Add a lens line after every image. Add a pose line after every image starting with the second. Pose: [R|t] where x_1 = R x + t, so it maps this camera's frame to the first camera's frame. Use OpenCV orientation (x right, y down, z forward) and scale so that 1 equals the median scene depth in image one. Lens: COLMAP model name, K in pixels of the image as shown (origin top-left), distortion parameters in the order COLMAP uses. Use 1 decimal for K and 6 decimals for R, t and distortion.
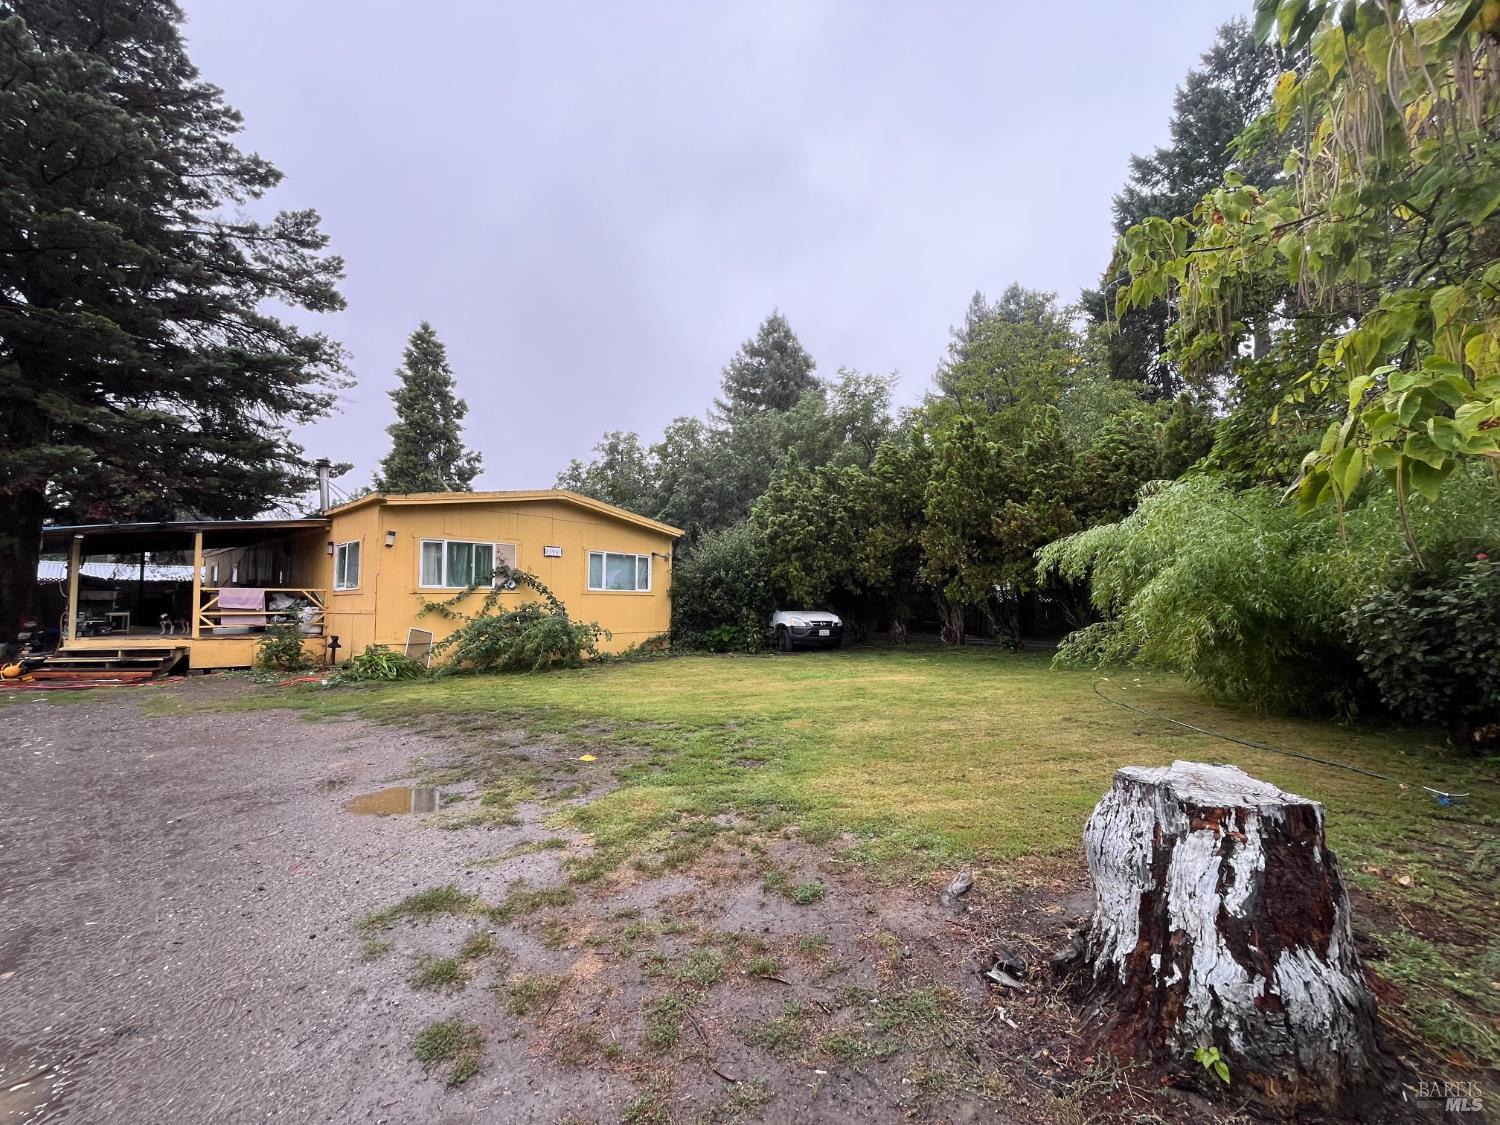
lens RADIAL K [[611.3, 0, 750.0], [0, 611.3, 562.5], [0, 0, 1]] dist [-0.002021, 0.000232]
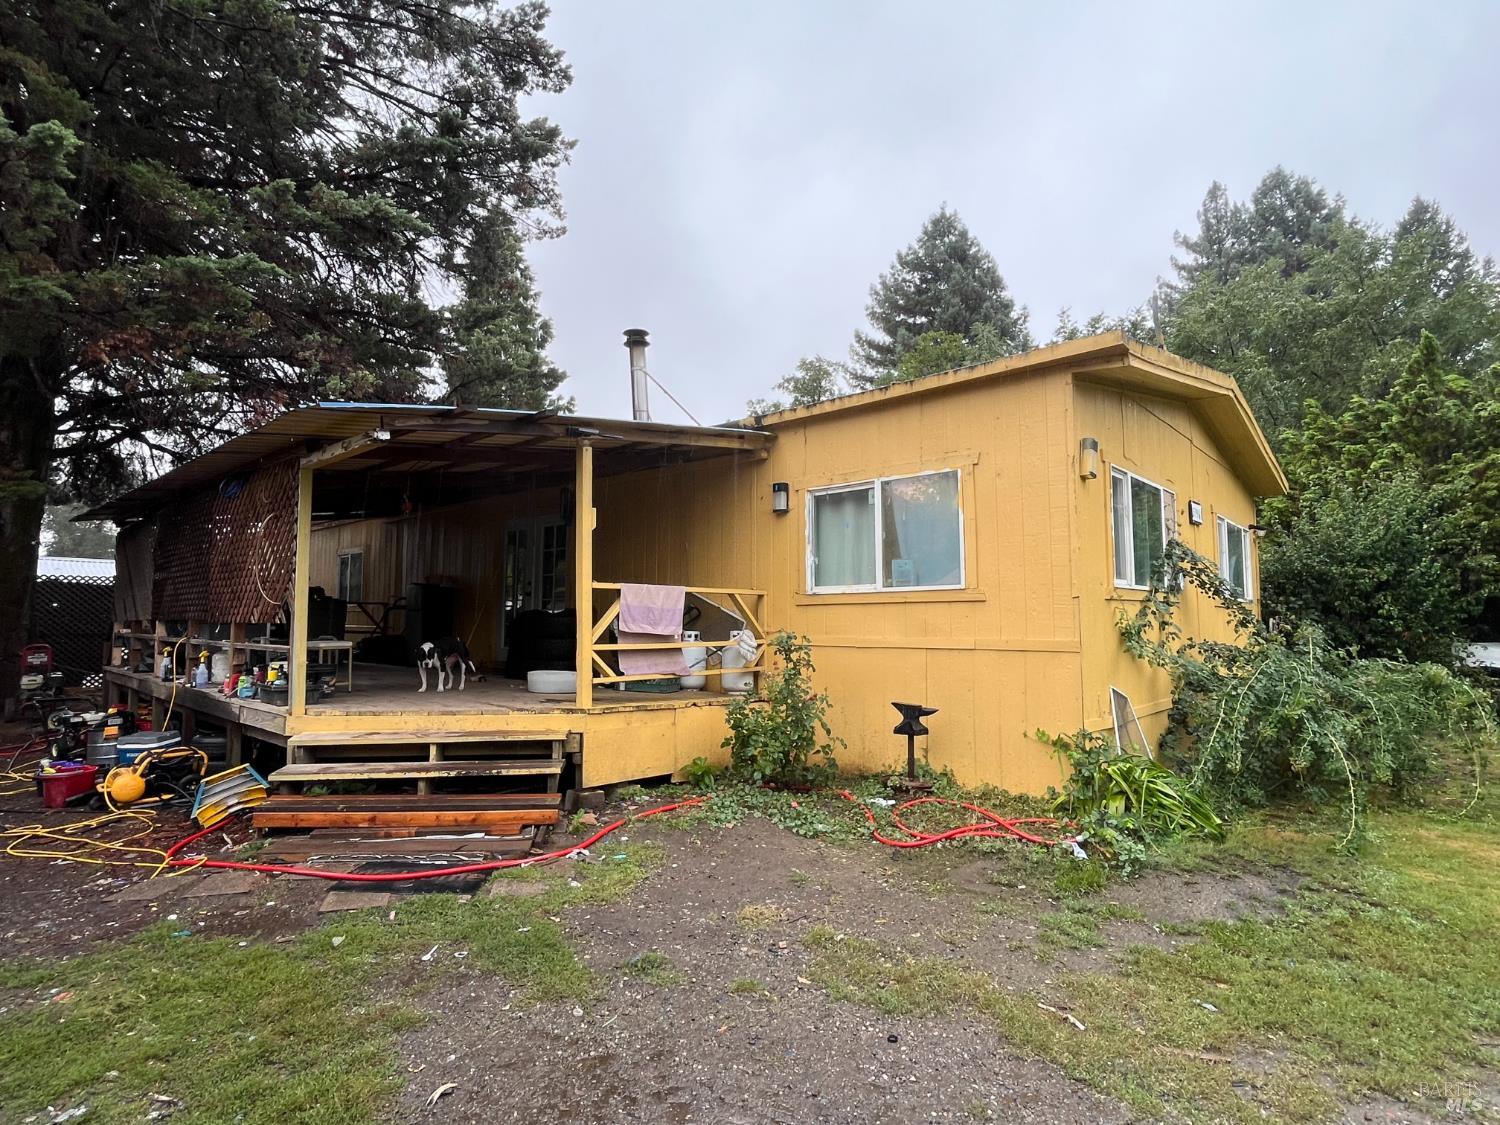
lens RADIAL K [[788.5, 0, 750.0], [0, 788.5, 562.5], [0, 0, 1]] dist [-0.003395, -0.000972]
pose [[0.999626, 0.003722, -0.027076, -0.433394], [-0.004000, 0.999940, -0.010231, 0.018349], [0.027037, 0.010335, 0.999581, 0.269980]]
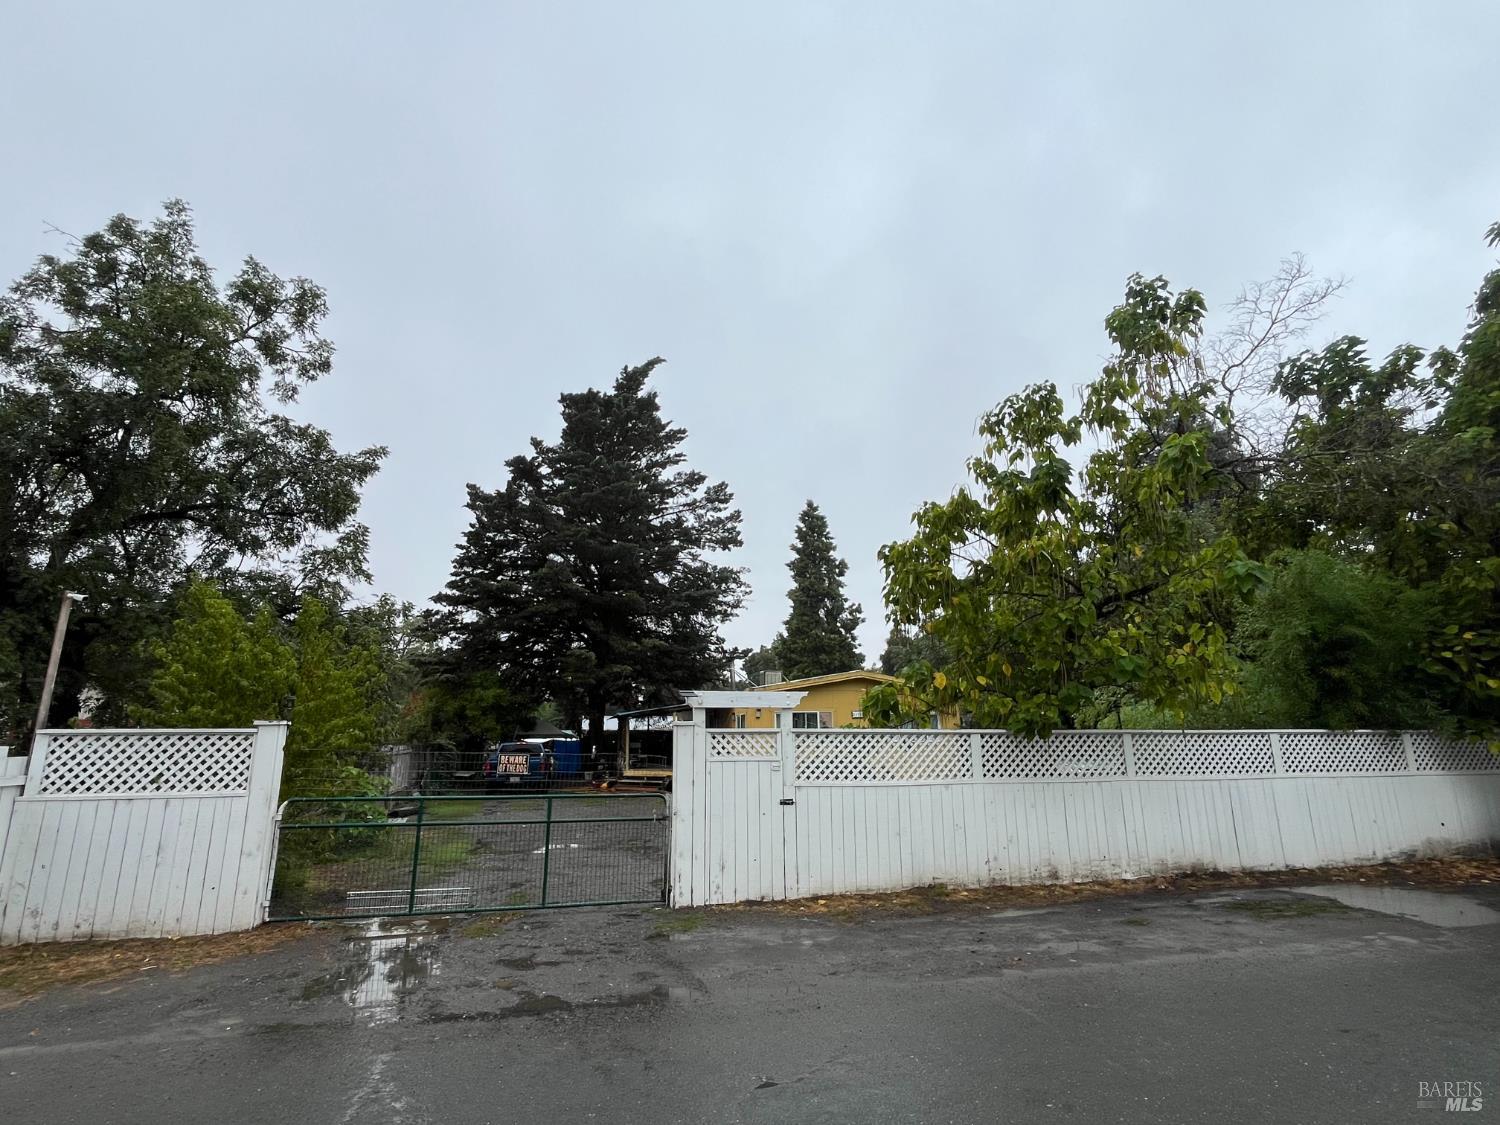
lens RADIAL K [[752.0, 0, 750.0], [0, 752.0, 562.5], [0, 0, 1]] dist [-0.000416, -0.000011]
pose [[0.808518, -0.136760, -0.572360, 0.360937], [0.042020, 0.983555, -0.175654, -0.047381], [0.586970, 0.117969, 0.800968, -0.413798]]
